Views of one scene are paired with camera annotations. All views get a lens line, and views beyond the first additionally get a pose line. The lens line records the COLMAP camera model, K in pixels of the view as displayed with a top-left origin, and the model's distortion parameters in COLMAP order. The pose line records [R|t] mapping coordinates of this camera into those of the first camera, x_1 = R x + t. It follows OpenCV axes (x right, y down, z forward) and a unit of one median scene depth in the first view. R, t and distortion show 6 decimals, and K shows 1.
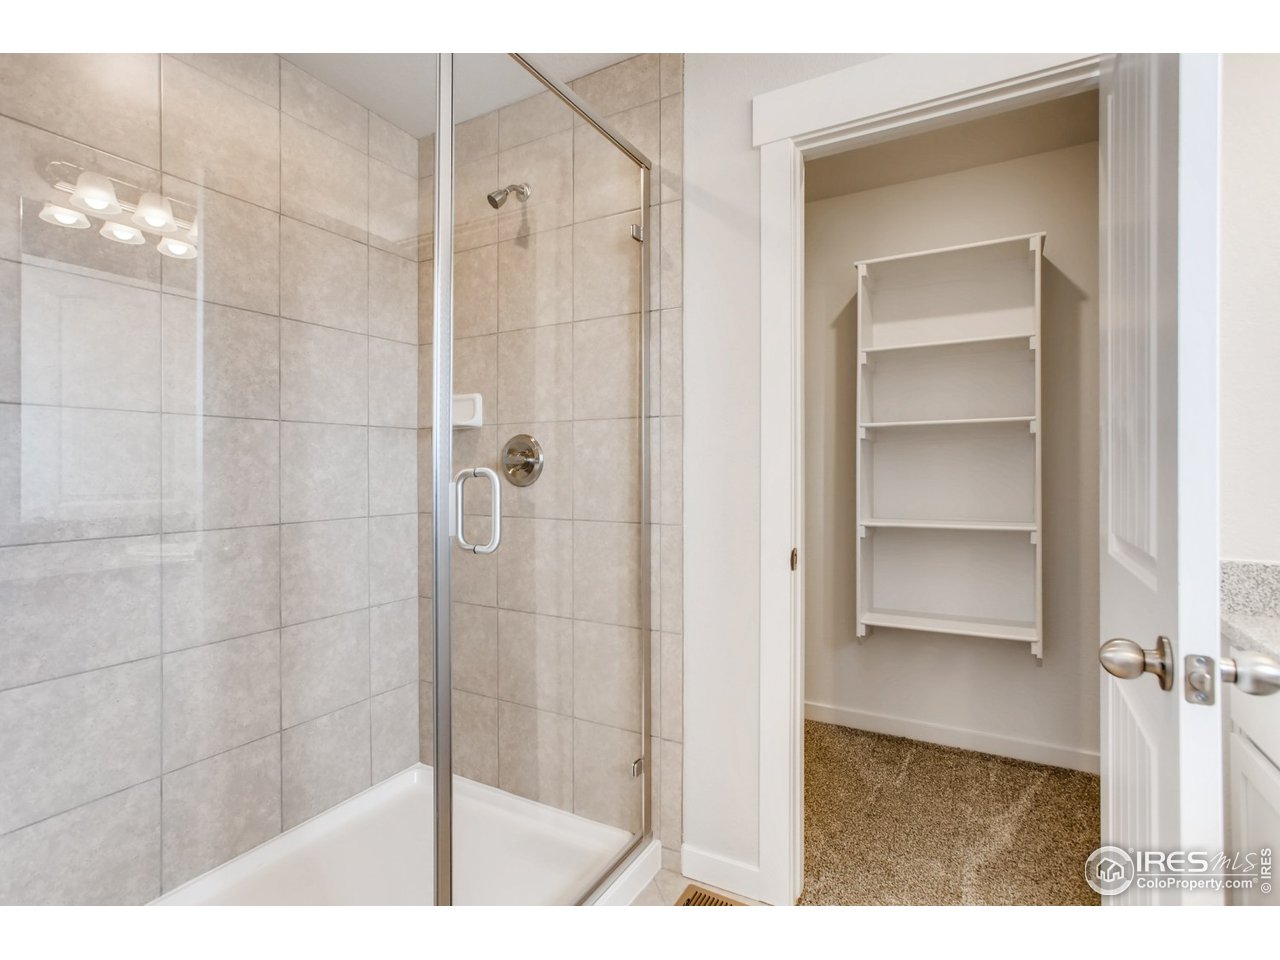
lens RADIAL K [[644.5, 0, 618.3], [0, 644.5, 484.0], [0, 0, 1]] dist [-0.031677, 0.000046]
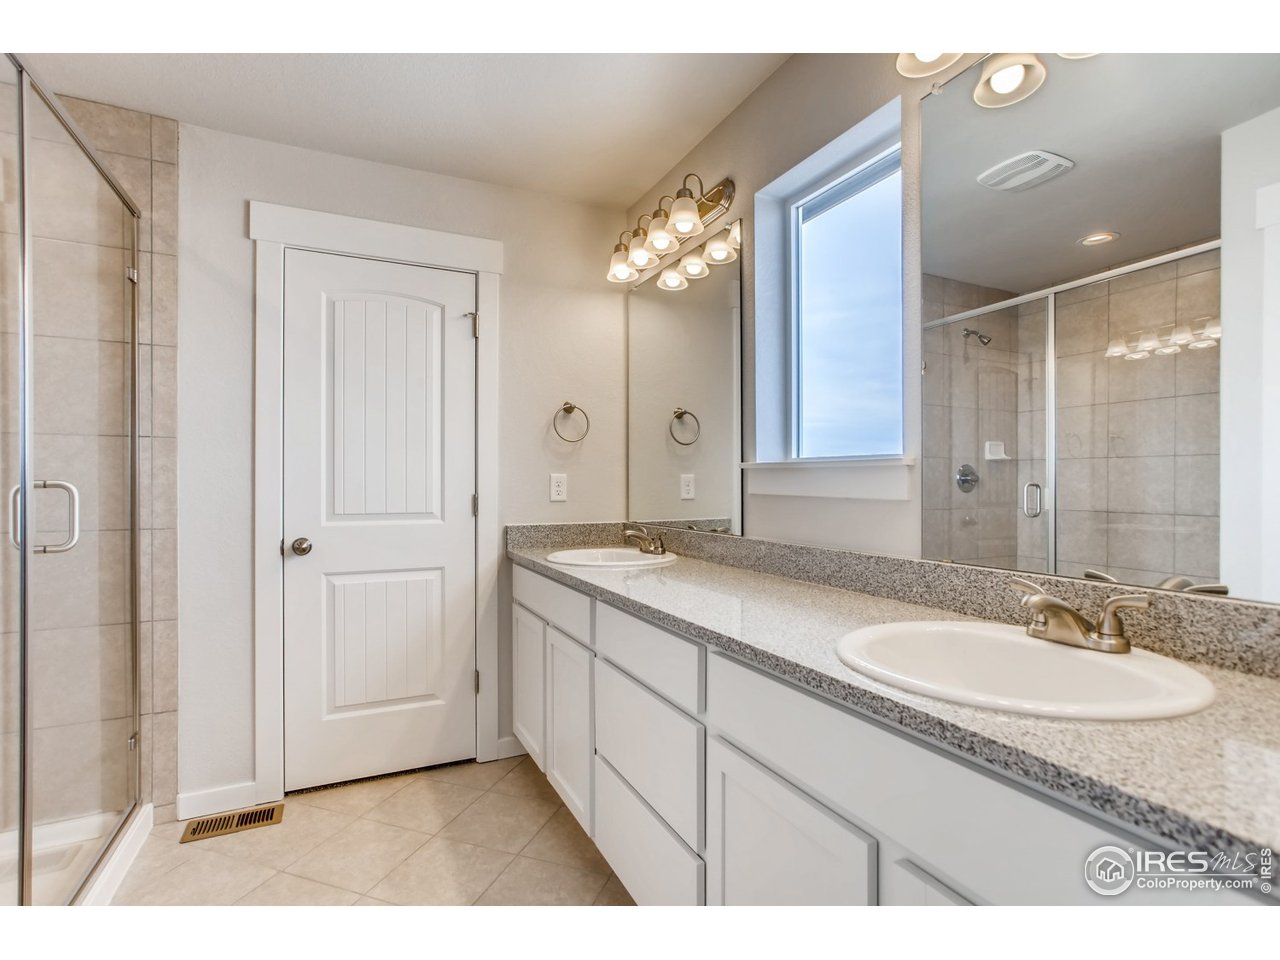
lens RADIAL K [[618.6, 0, 635.5], [0, 618.6, 468.3], [0, 0, 1]] dist [-0.040590, 0.025104]
pose [[0.581929, 0.027656, 0.812769, -0.323288], [0.006082, 0.999246, -0.038355, -0.000132], [-0.813217, 0.027263, 0.581322, -0.355607]]
